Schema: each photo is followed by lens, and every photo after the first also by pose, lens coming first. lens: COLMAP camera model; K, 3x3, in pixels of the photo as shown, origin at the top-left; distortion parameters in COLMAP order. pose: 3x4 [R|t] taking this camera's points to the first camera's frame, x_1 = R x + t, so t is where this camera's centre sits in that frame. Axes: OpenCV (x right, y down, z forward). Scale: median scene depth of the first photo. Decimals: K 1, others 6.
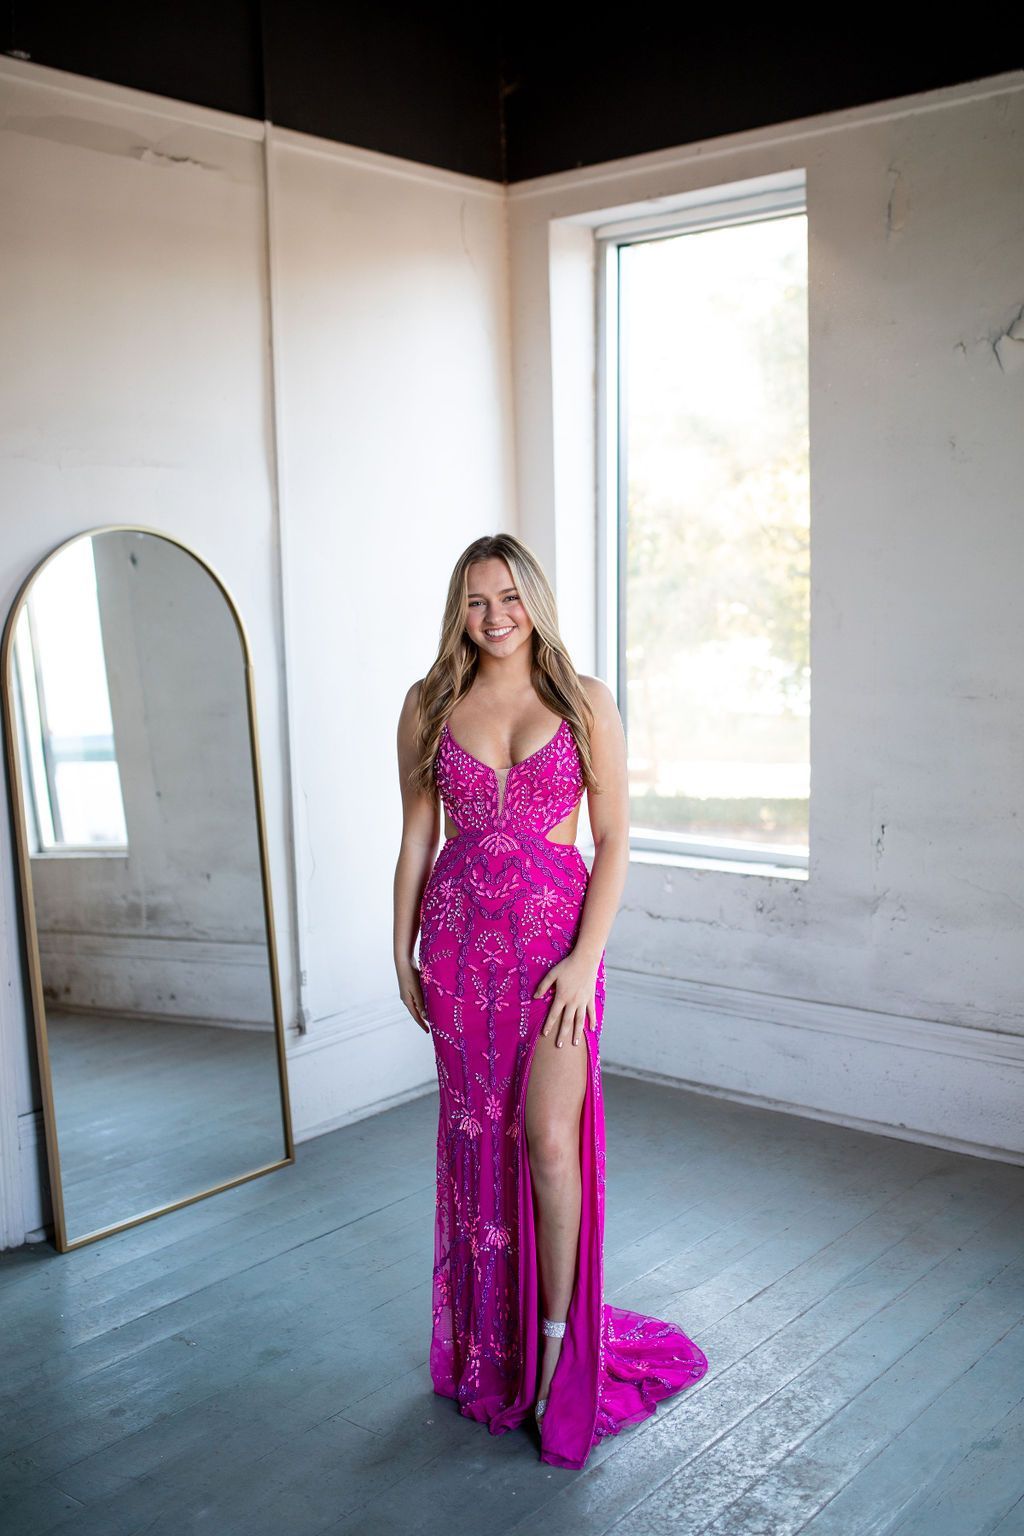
lens RADIAL K [[1616.4, 0, 538.4], [0, 1616.4, 755.3], [0, 0, 1]] dist [-0.013229, 0.015539]
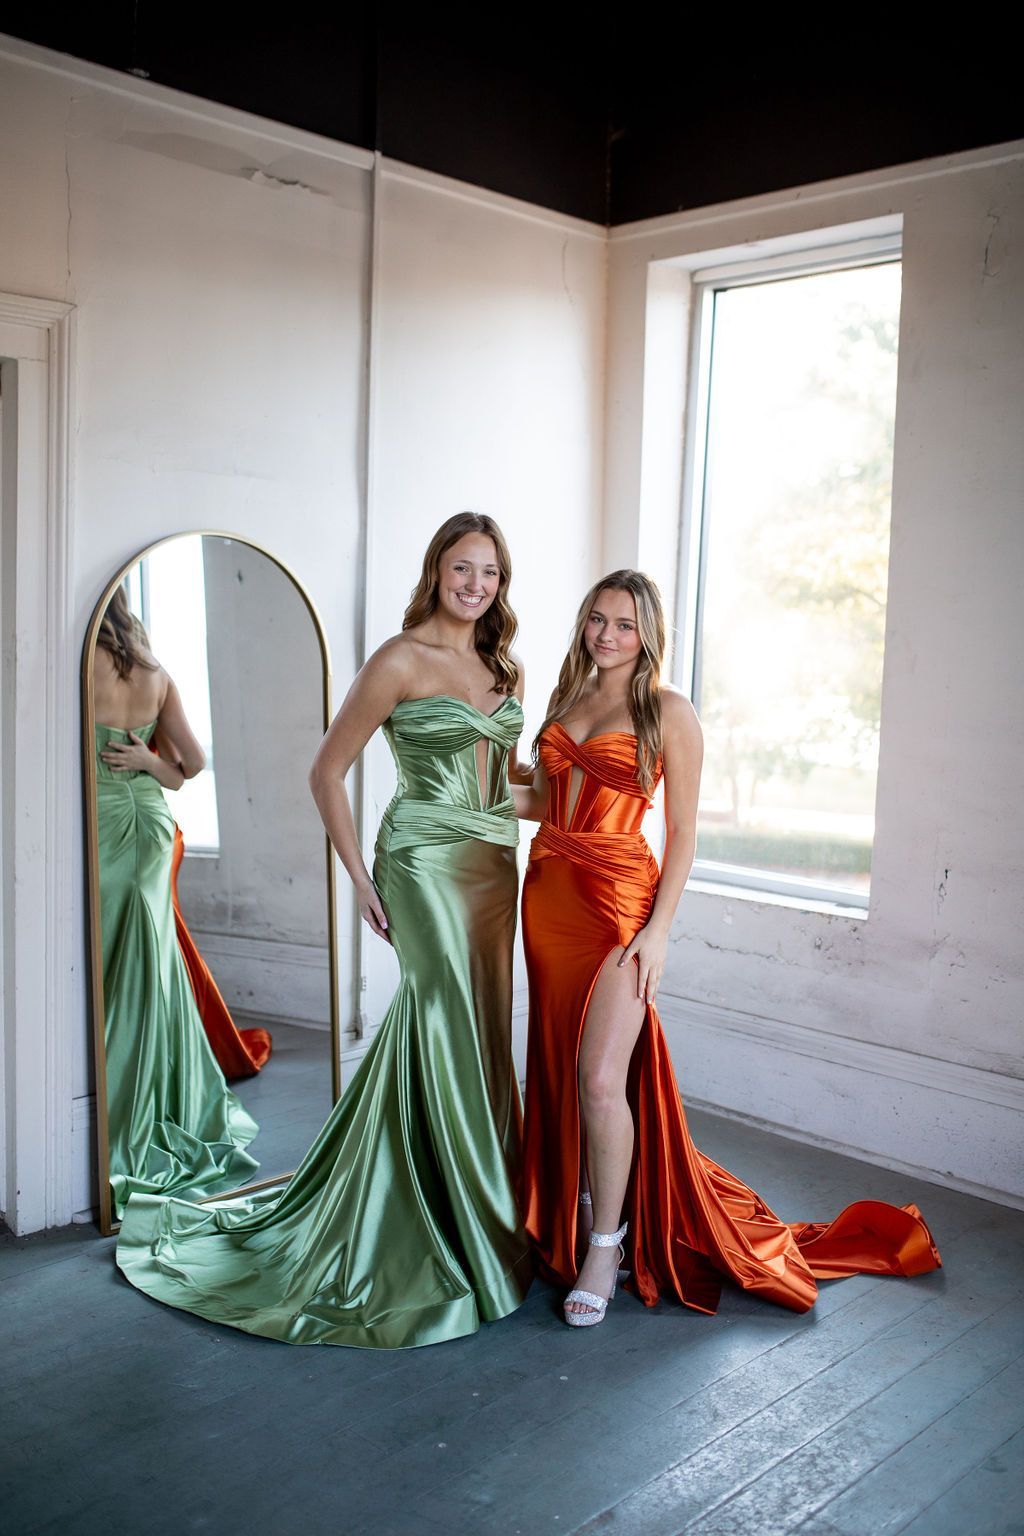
lens RADIAL K [[1497.4, 0, 513.8], [0, 1497.4, 759.9], [0, 0, 1]] dist [-0.020305, 0.023626]
pose [[0.995470, 0.057677, -0.075584, 0.013669], [-0.059195, 0.998084, -0.017993, 0.008206], [0.074402, 0.022386, 0.996977, 0.060863]]
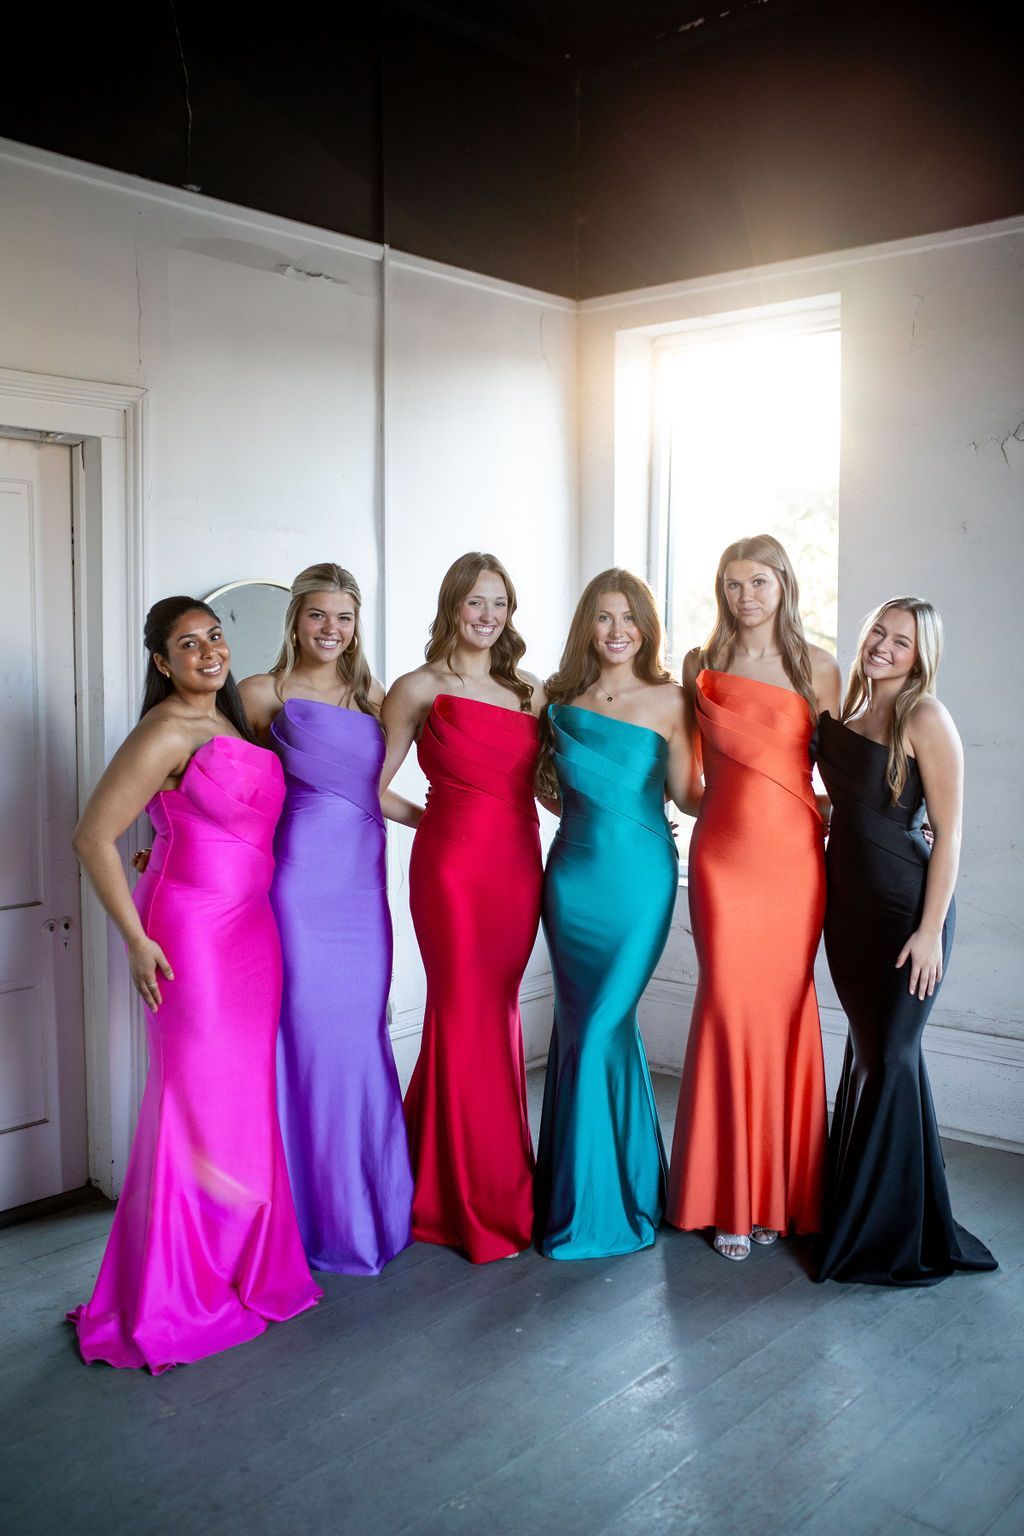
lens RADIAL K [[1506.1, 0, 512.0], [0, 1506.1, 768.0], [0, 0, 1]] dist [-0.021292, 0.002141]
pose [[0.999413, 0.025890, -0.022445, -0.040220], [-0.026653, 0.999054, -0.034349, 0.025739], [0.021534, 0.034927, 0.999158, -0.083732]]
